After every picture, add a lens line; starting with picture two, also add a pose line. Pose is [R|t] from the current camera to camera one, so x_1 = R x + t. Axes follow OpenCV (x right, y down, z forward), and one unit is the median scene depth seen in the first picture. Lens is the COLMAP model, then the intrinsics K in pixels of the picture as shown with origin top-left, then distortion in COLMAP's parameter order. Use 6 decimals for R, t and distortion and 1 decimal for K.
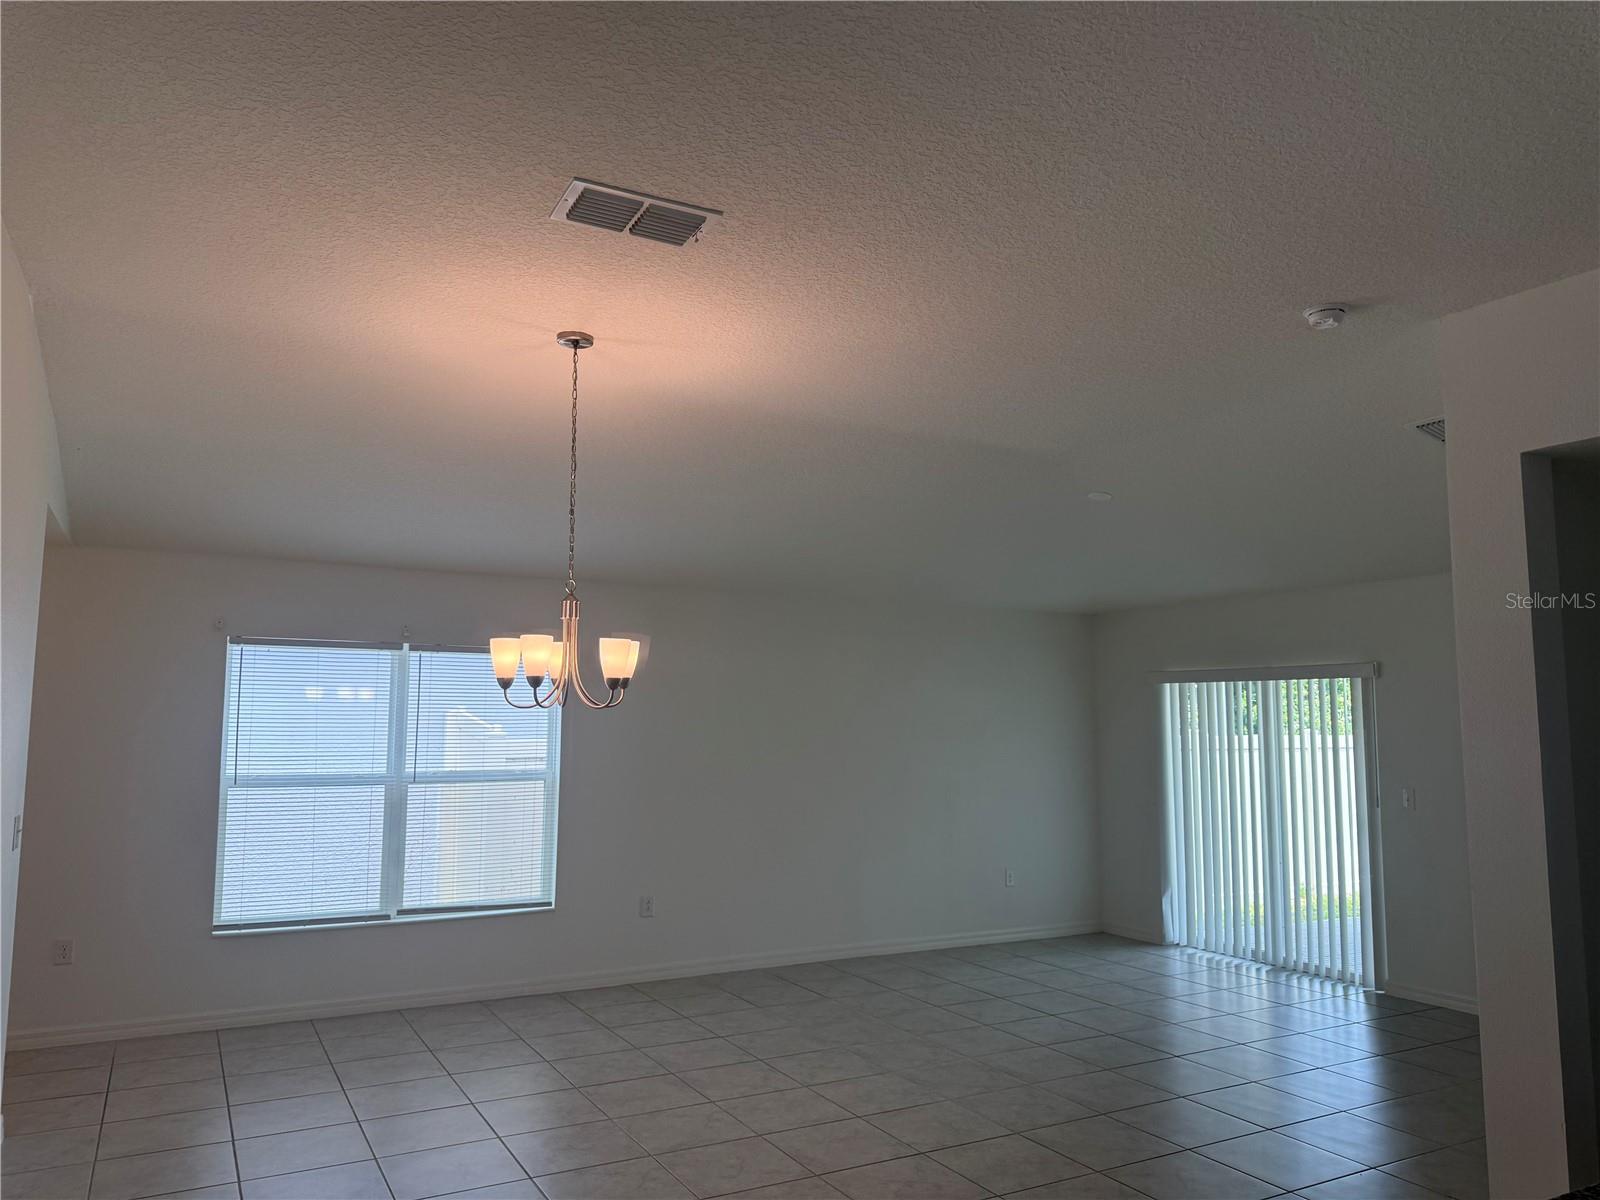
lens RADIAL K [[1134.3, 0, 806.2], [0, 1134.3, 604.5], [0, 0, 1]] dist [0.074859, -0.134487]
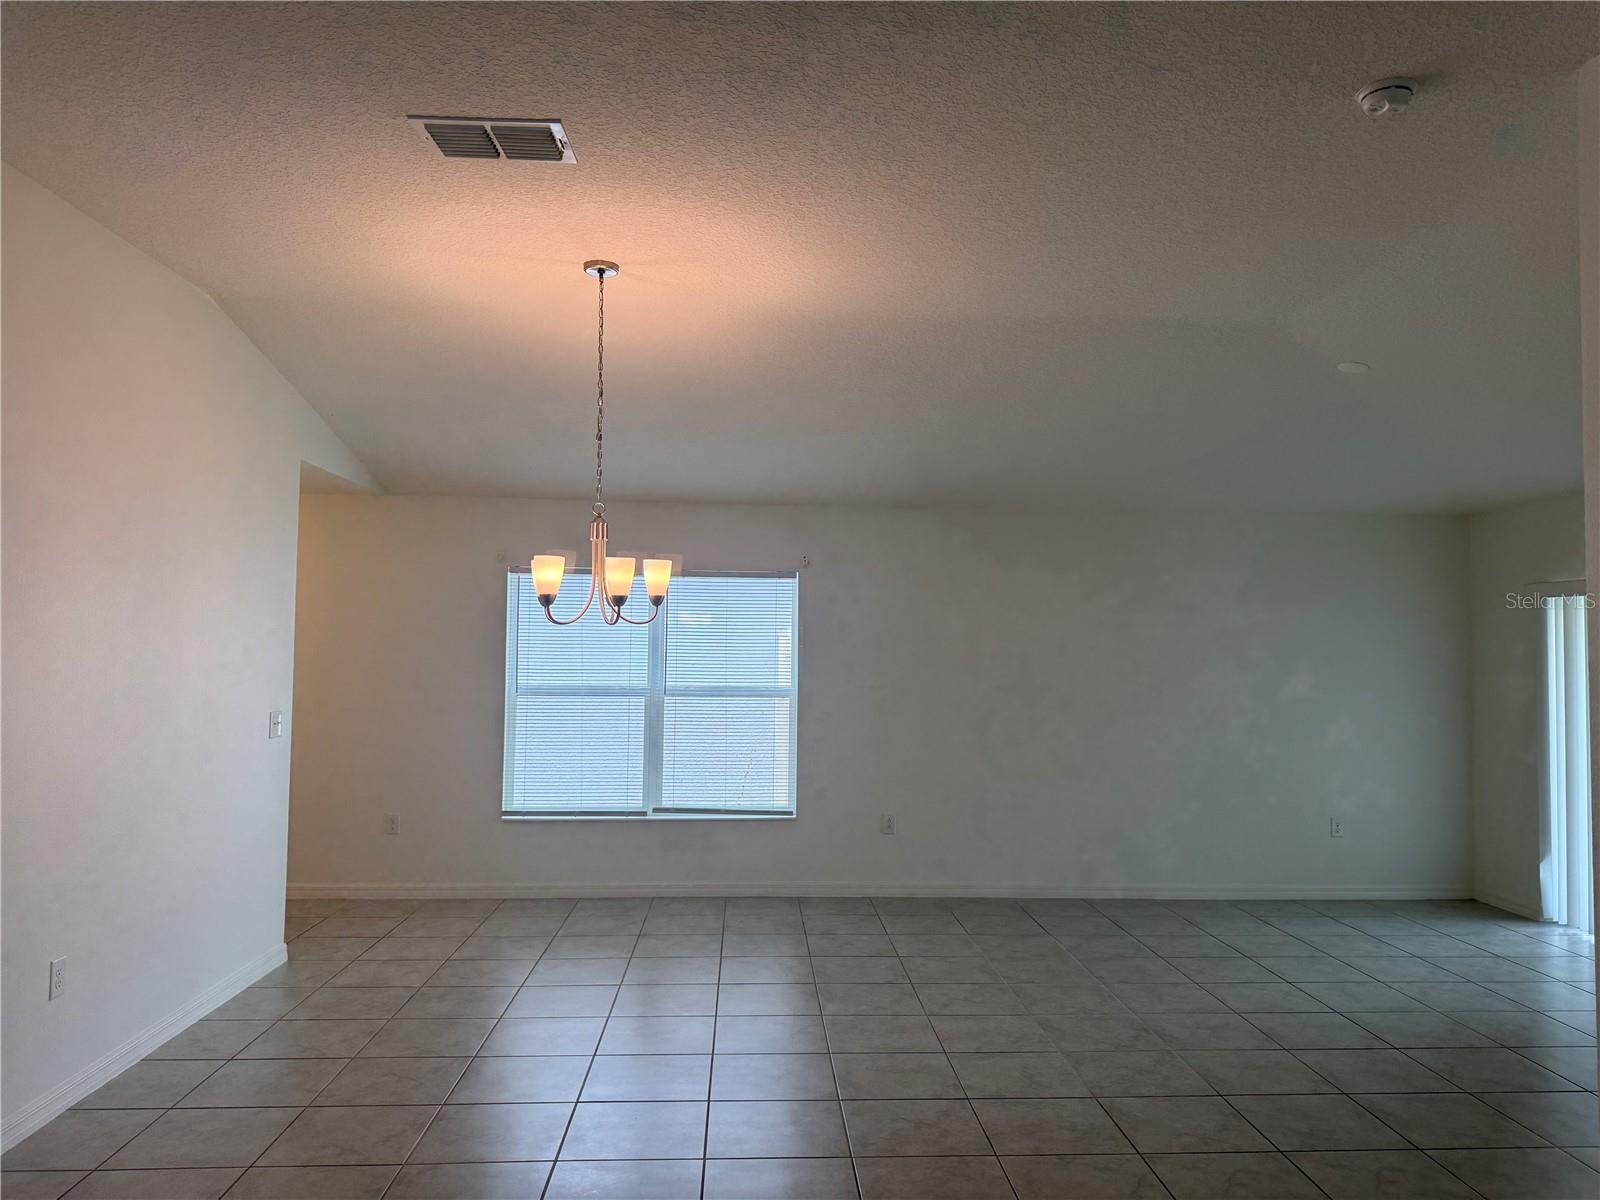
lens RADIAL K [[1135.9, 0, 800.0], [0, 1135.9, 604.0], [0, 0, 1]] dist [0.054548, -0.081520]
pose [[0.899009, -0.009119, -0.437836, 0.279949], [0.038042, 0.997630, 0.057333, 0.012131], [0.436275, -0.068199, 0.897225, 0.092294]]
